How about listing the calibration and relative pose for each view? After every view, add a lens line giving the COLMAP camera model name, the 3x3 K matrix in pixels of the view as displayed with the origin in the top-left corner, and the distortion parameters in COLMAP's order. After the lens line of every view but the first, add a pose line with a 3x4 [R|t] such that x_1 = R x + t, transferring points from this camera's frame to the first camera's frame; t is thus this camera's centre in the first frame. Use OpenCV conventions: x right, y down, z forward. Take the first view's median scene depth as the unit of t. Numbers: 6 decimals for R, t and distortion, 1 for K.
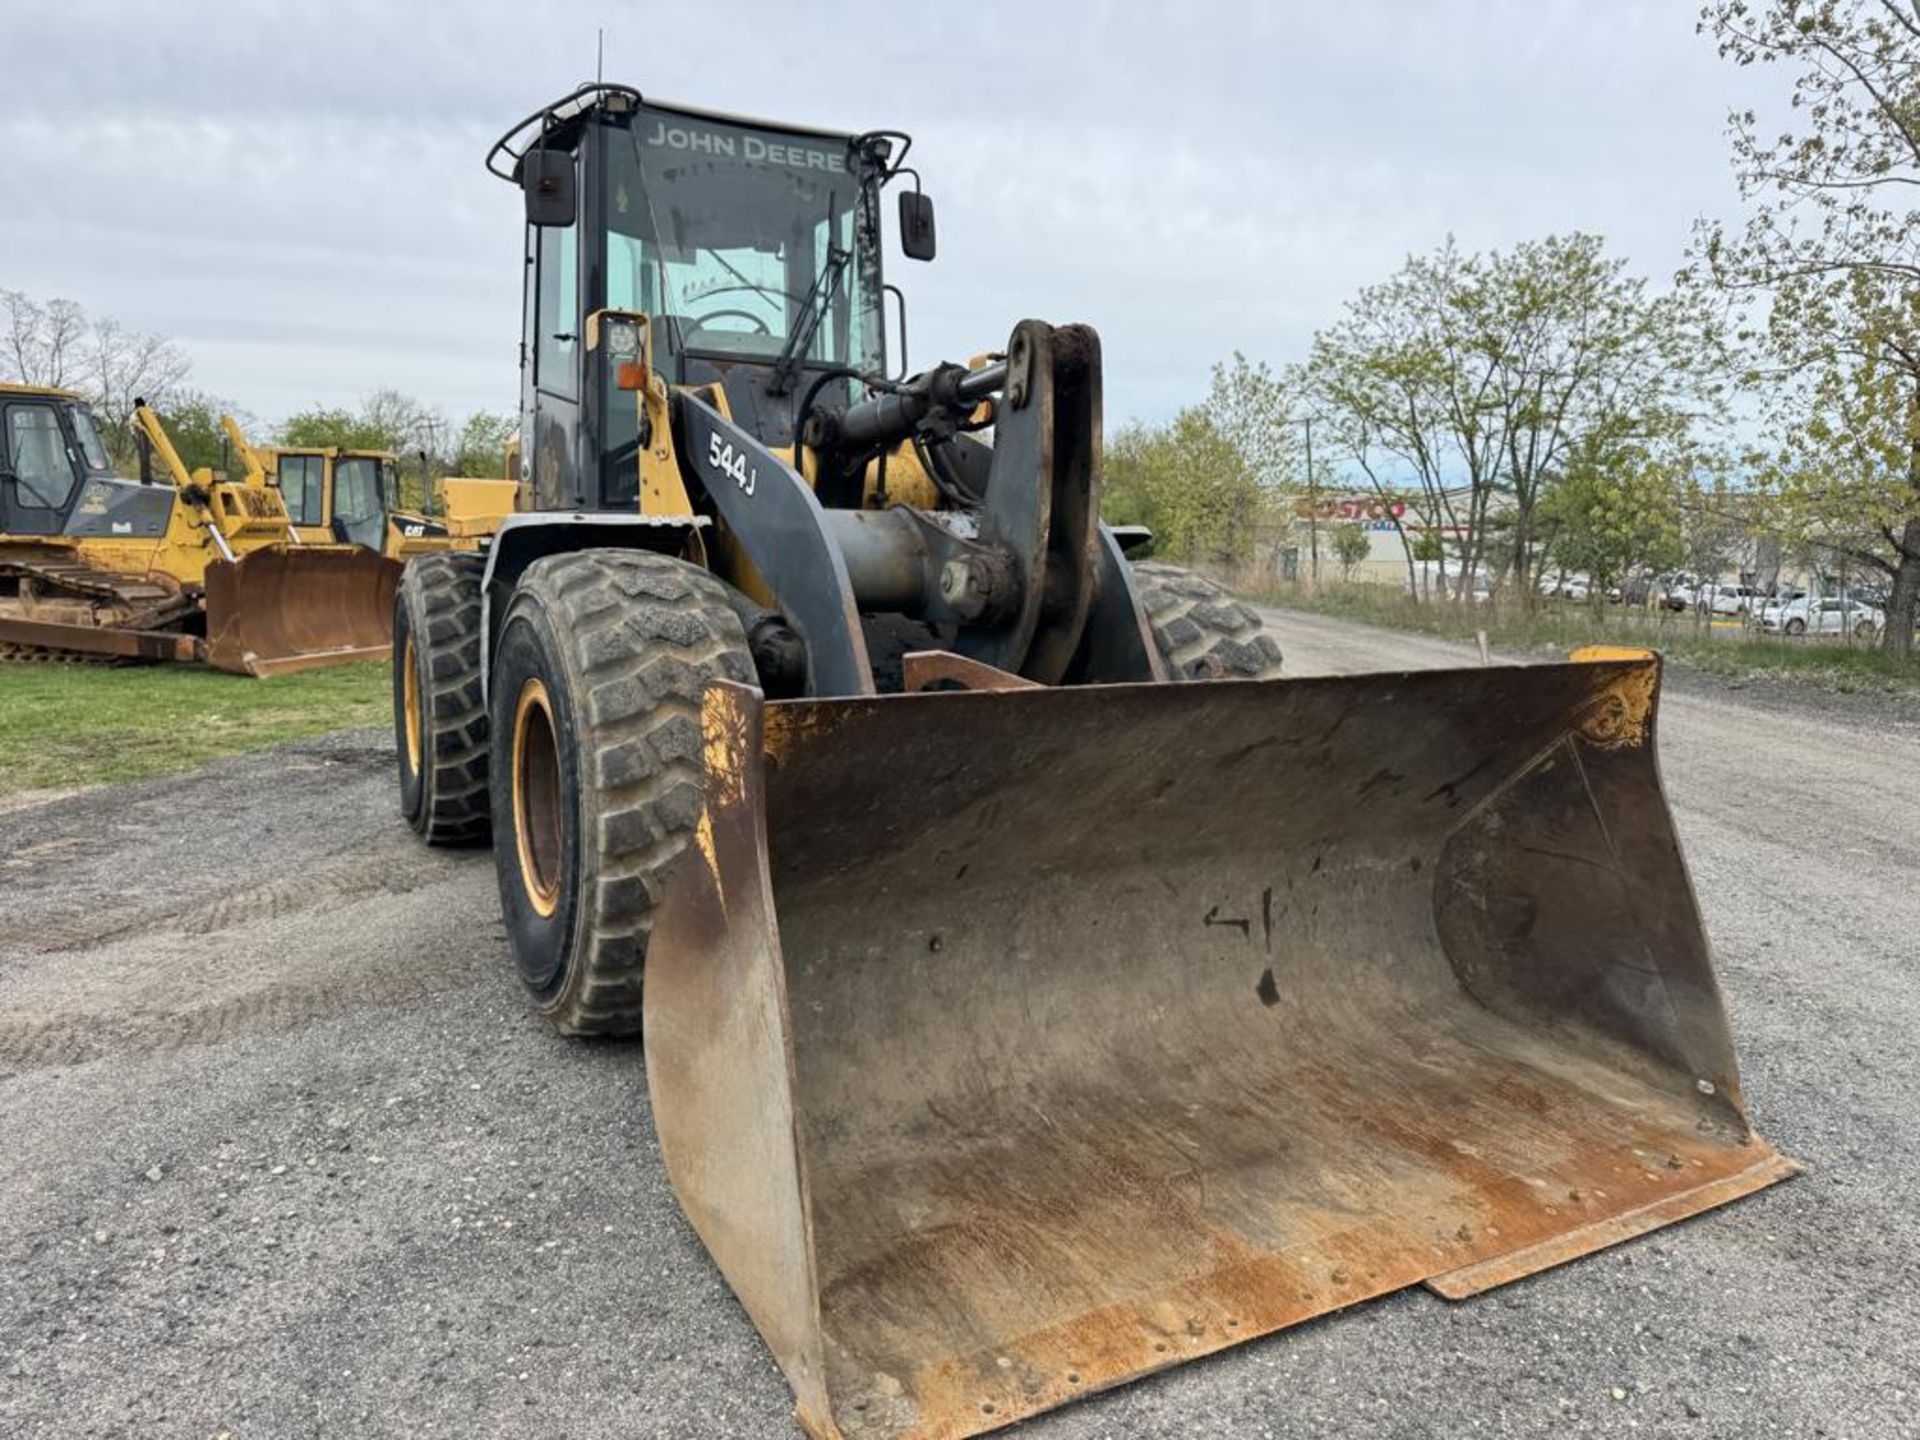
lens RADIAL K [[1363.0, 0, 959.0], [0, 1363.0, 718.0], [0, 0, 1]] dist [0.037816, -0.048022]
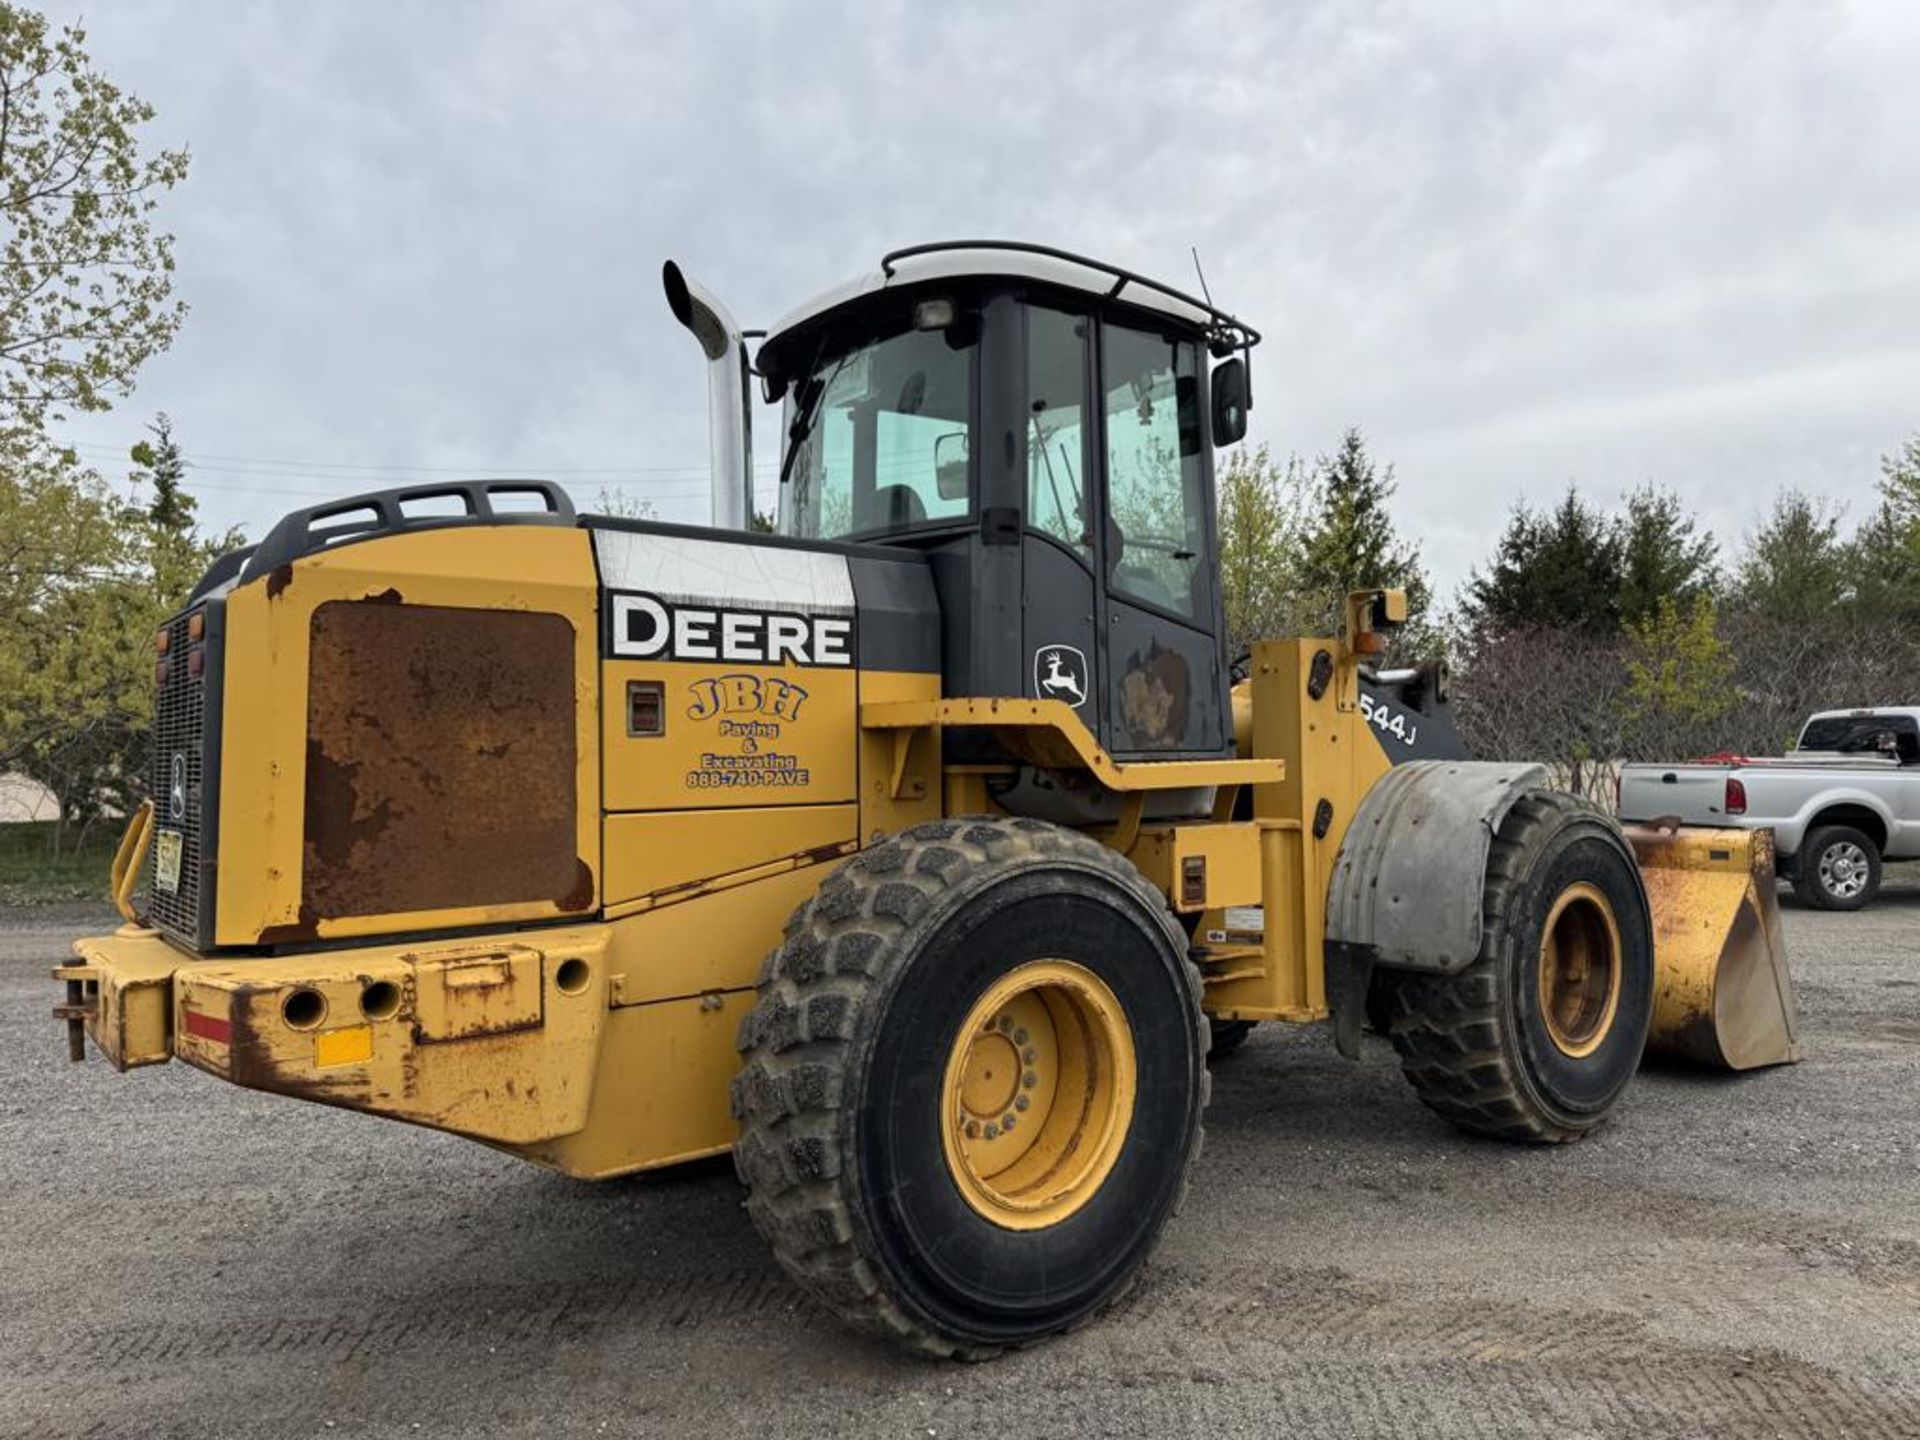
lens RADIAL K [[1358.8, 0, 971.6], [0, 1358.8, 721.5], [0, 0, 1]] dist [0.097395, -0.137288]
pose [[-0.190793, 0.008509, 0.981593, -1.394101], [0.122596, 0.992340, 0.015227, -0.254784], [-0.973945, 0.123244, -0.190375, 1.644141]]
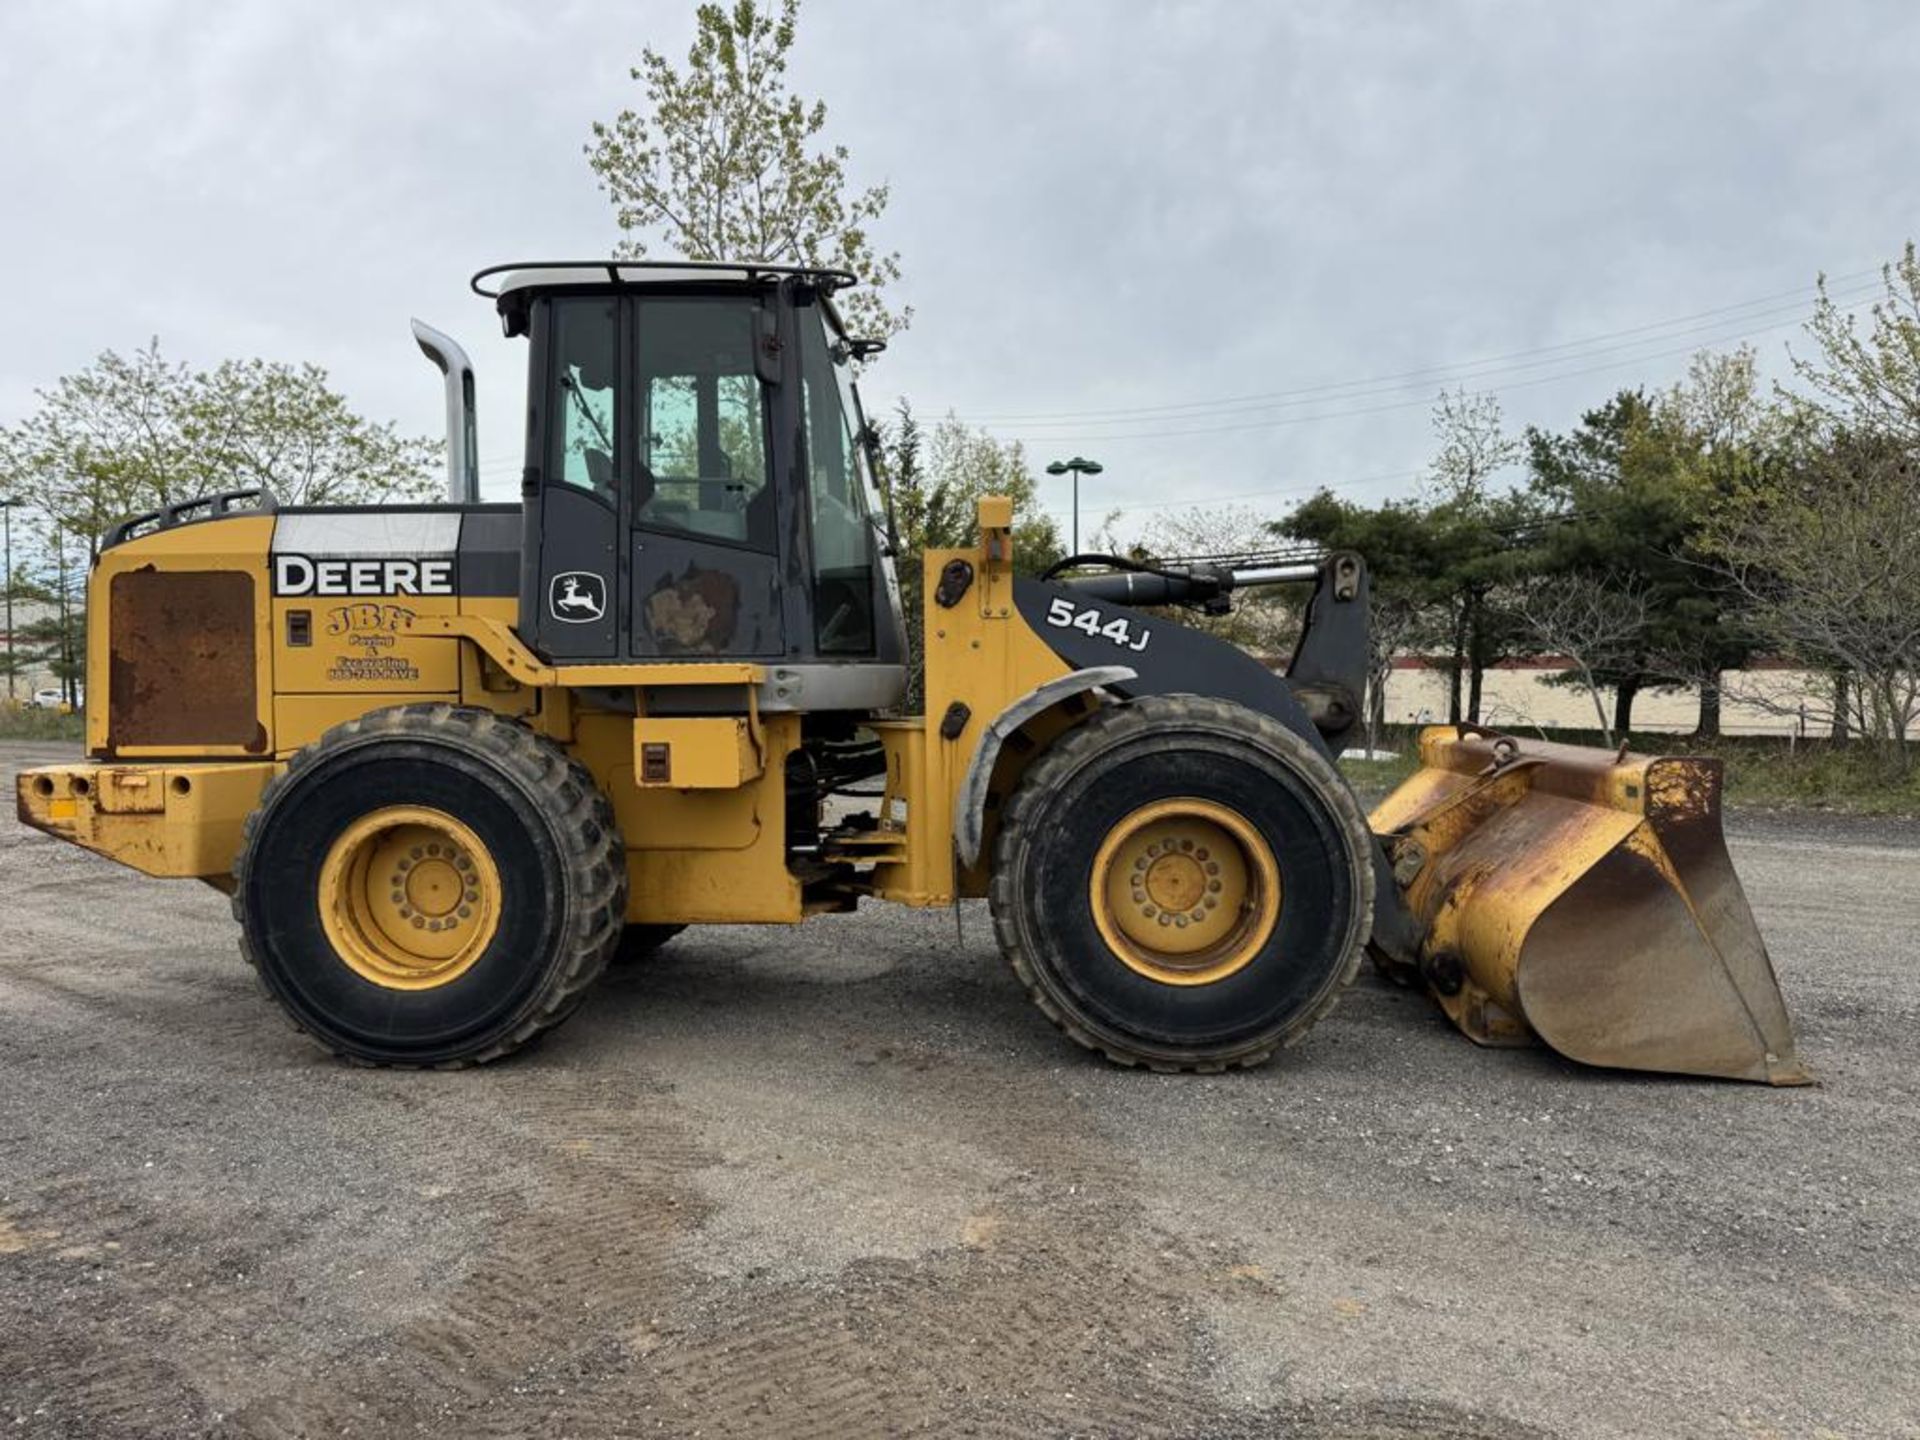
lens RADIAL K [[1345.0, 0, 927.1], [0, 1345.0, 725.1], [0, 0, 1]] dist [0.088960, -0.144379]
pose [[0.515972, -0.052152, 0.855017, -1.340660], [0.114134, 0.993431, -0.008281, -0.100468], [-0.848968, 0.101859, 0.518535, 0.485555]]
